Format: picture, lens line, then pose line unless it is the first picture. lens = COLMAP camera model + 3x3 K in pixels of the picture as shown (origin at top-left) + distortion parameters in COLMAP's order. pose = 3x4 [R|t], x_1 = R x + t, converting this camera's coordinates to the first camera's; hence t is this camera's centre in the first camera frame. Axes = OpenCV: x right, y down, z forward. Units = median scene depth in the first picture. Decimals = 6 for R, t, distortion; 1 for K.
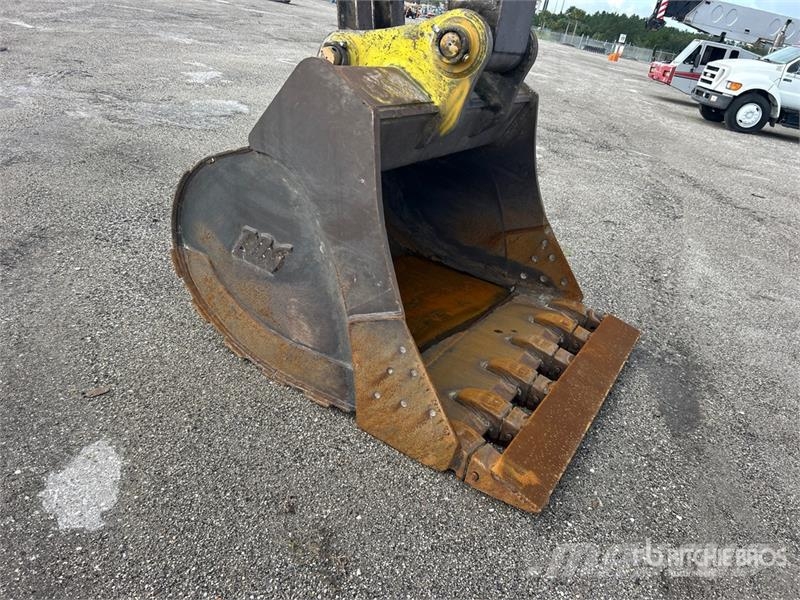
lens RADIAL K [[597.5, 0, 401.3], [0, 597.5, 298.0], [0, 0, 1]] dist [0.051961, -0.054682]
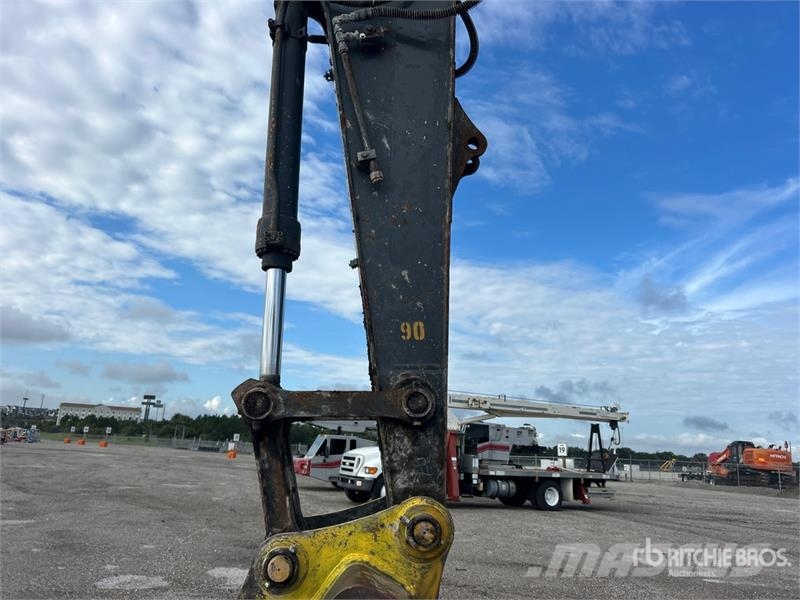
lens RADIAL K [[597.5, 0, 402.0], [0, 597.5, 294.2], [0, 0, 1]] dist [0.051961, -0.054682]
pose [[0.818104, 0.017871, 0.574793, -0.493787], [0.328745, 0.805560, -0.492950, -0.227349], [-0.471839, 0.592245, 0.653157, 0.088517]]
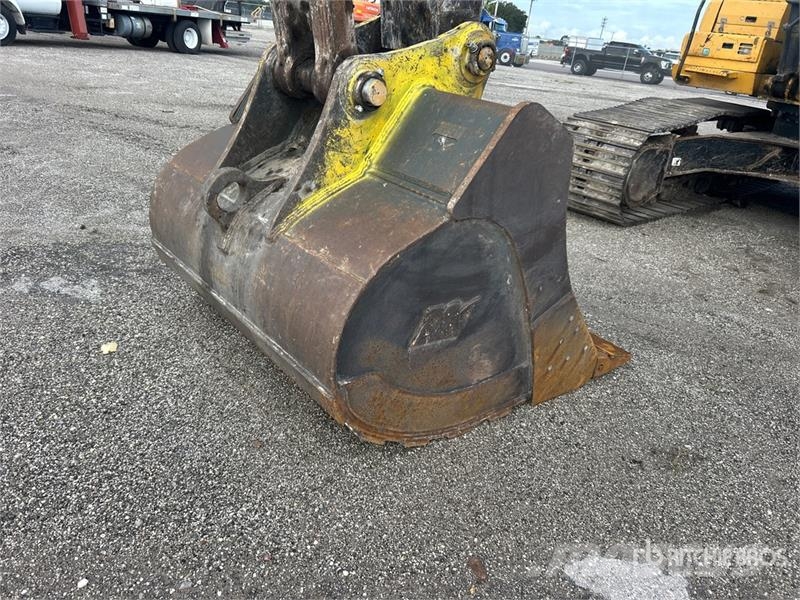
lens RADIAL K [[597.5, 0, 399.7], [0, 597.5, 307.1], [0, 0, 1]] dist [0.051961, -0.054682]
pose [[0.355956, -0.503186, 0.787464, -0.928245], [0.359047, 0.851618, 0.381880, -0.453899], [-0.862775, 0.146803, 0.483806, 0.606925]]
